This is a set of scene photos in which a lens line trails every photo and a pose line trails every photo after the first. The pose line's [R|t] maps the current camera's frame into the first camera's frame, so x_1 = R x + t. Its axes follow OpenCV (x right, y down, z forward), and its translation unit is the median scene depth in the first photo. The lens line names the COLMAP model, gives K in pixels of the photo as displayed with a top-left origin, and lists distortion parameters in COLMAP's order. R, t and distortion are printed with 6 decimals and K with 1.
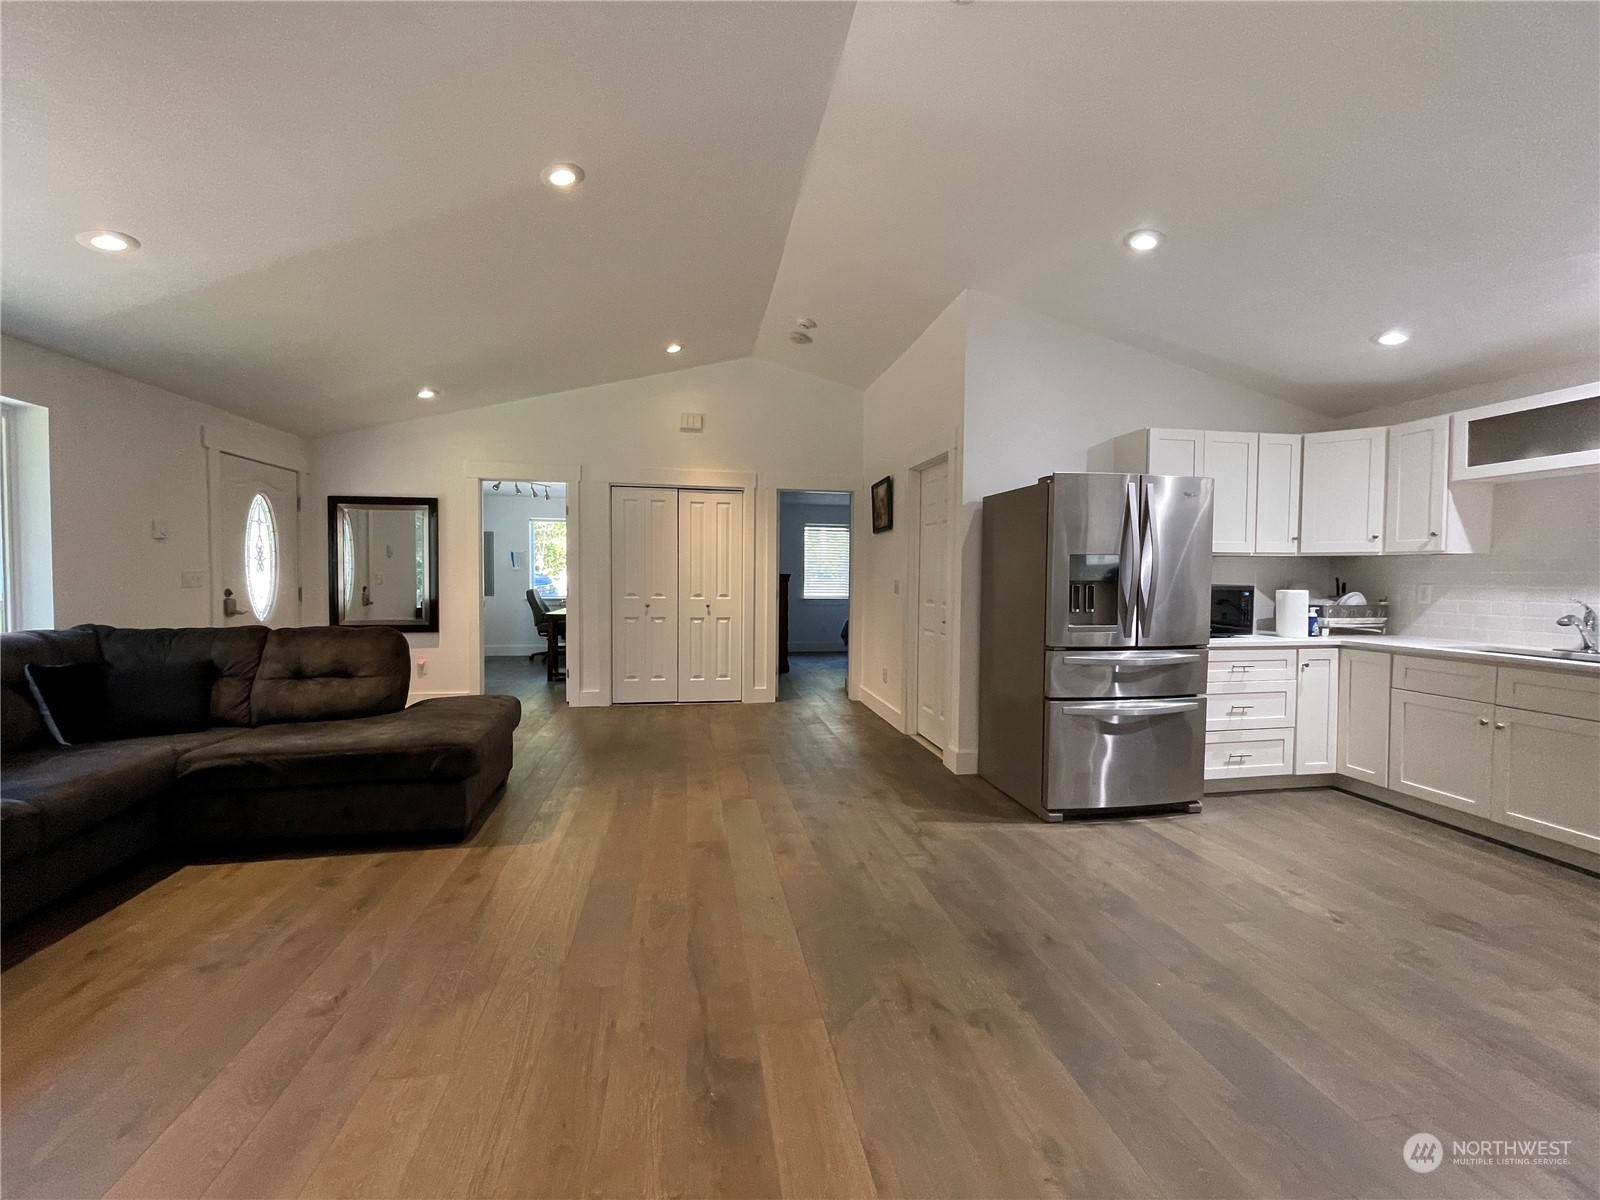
lens RADIAL K [[647.1, 0, 794.4], [0, 647.1, 593.9], [0, 0, 1]] dist [0.000254, -0.000474]
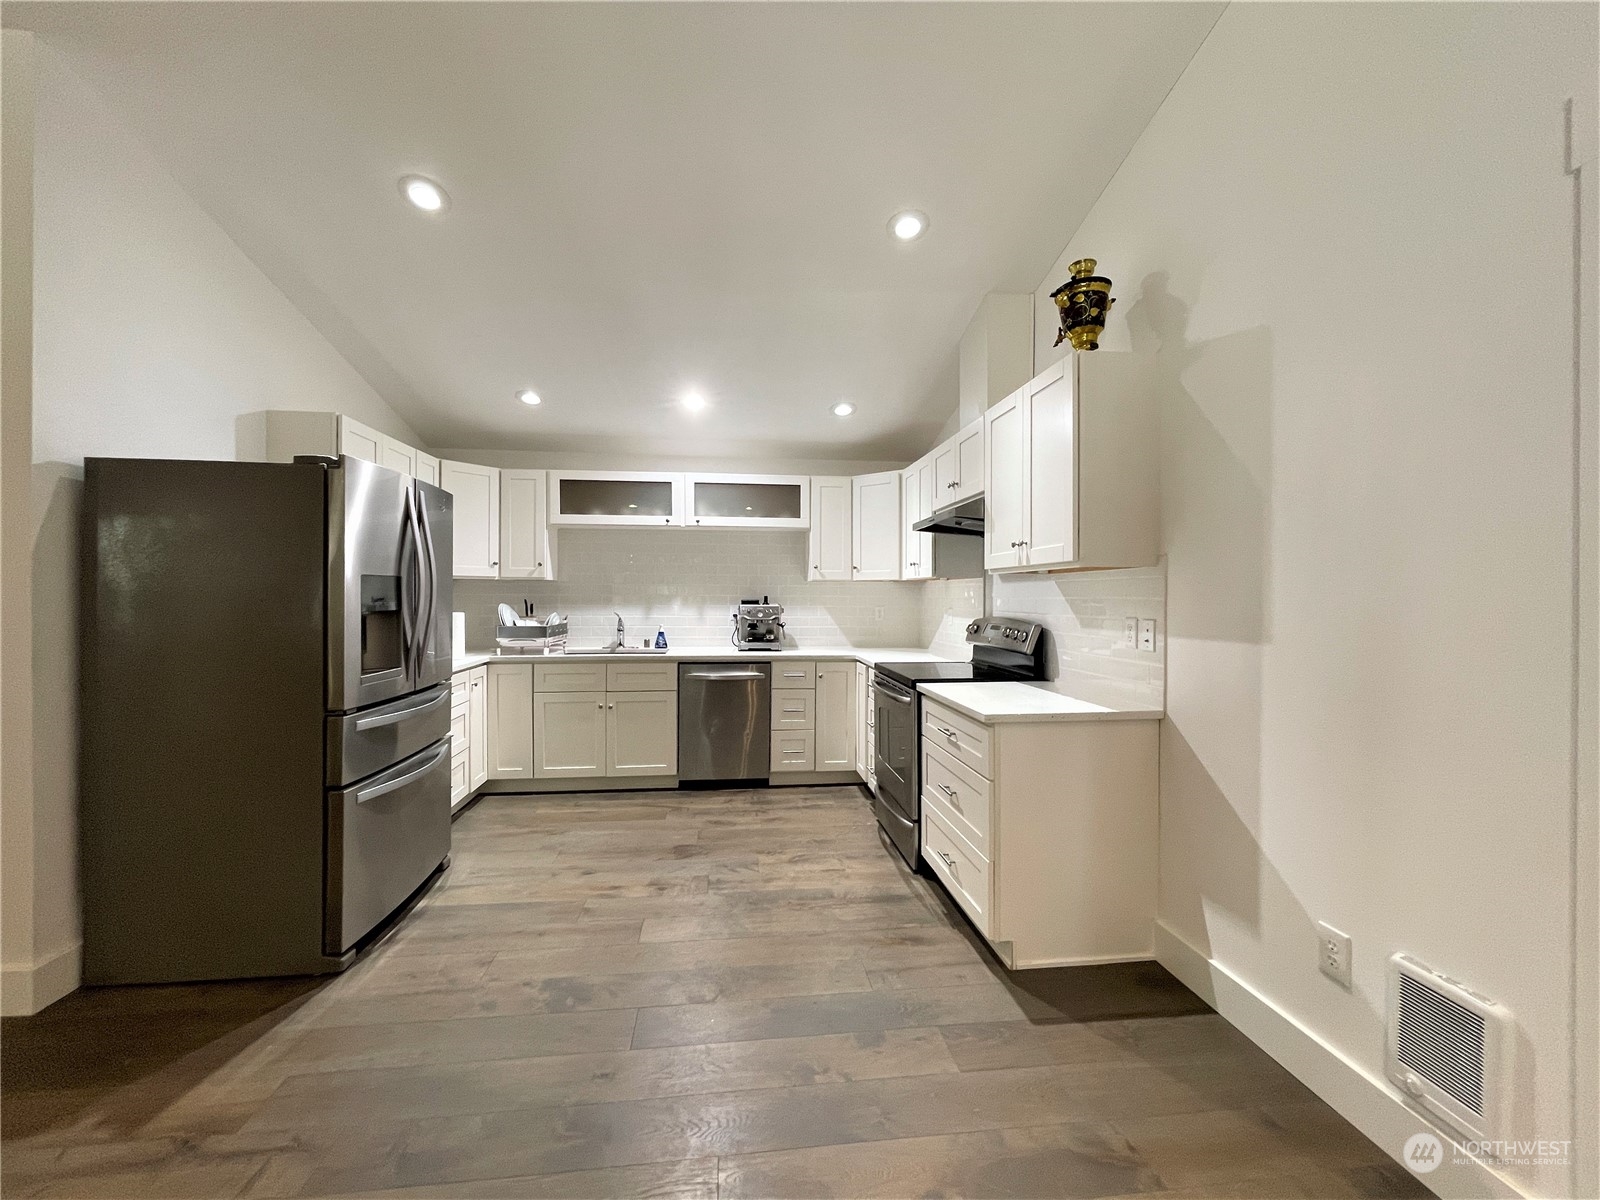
lens RADIAL K [[647.1, 0, 788.3], [0, 647.1, 596.7], [0, 0, 1]] dist [0.000254, -0.000474]
pose [[0.060970, -0.009359, 0.998096, -0.234017], [0.028333, 0.999569, 0.007642, -0.026824], [-0.997737, 0.027813, 0.061209, 0.465591]]
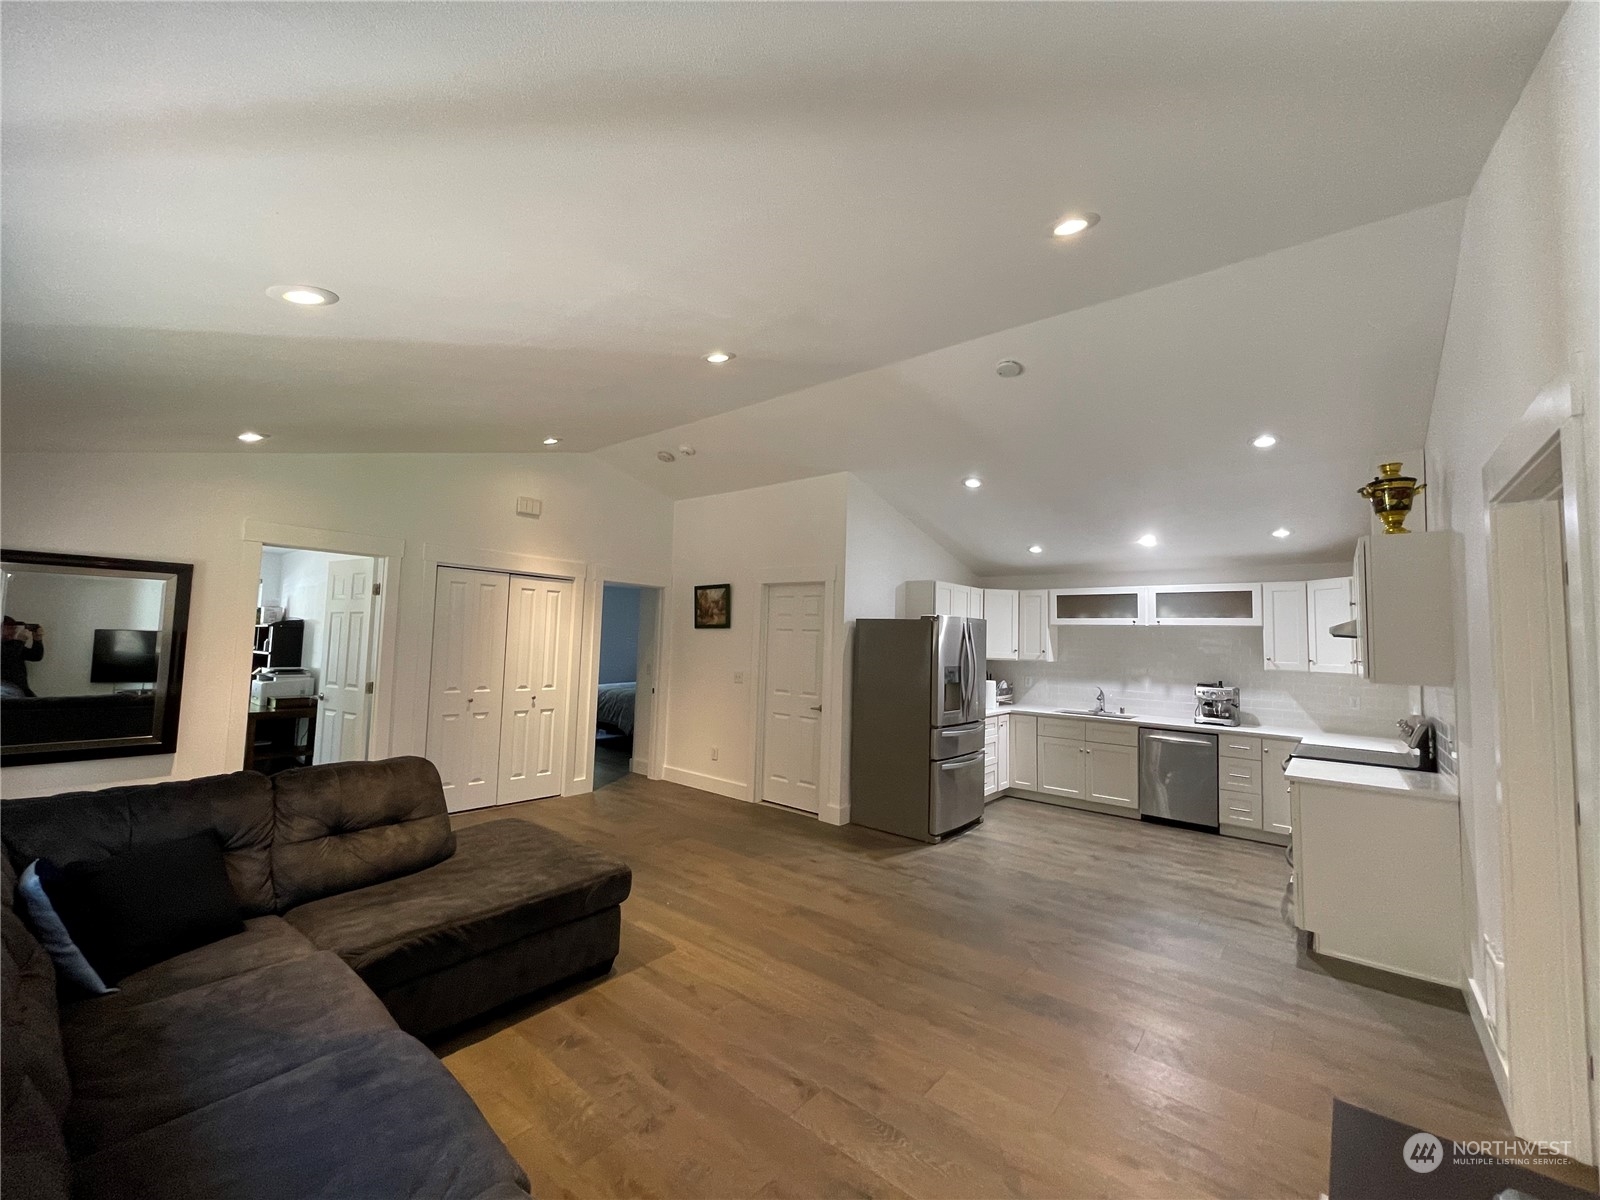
lens RADIAL K [[647.1, 0, 797.5], [0, 647.1, 595.8], [0, 0, 1]] dist [0.000254, -0.000474]
pose [[0.756935, 0.062169, 0.650527, -0.835799], [-0.004618, 0.995949, -0.089806, -0.084321], [-0.653474, 0.064974, 0.754155, 0.029626]]
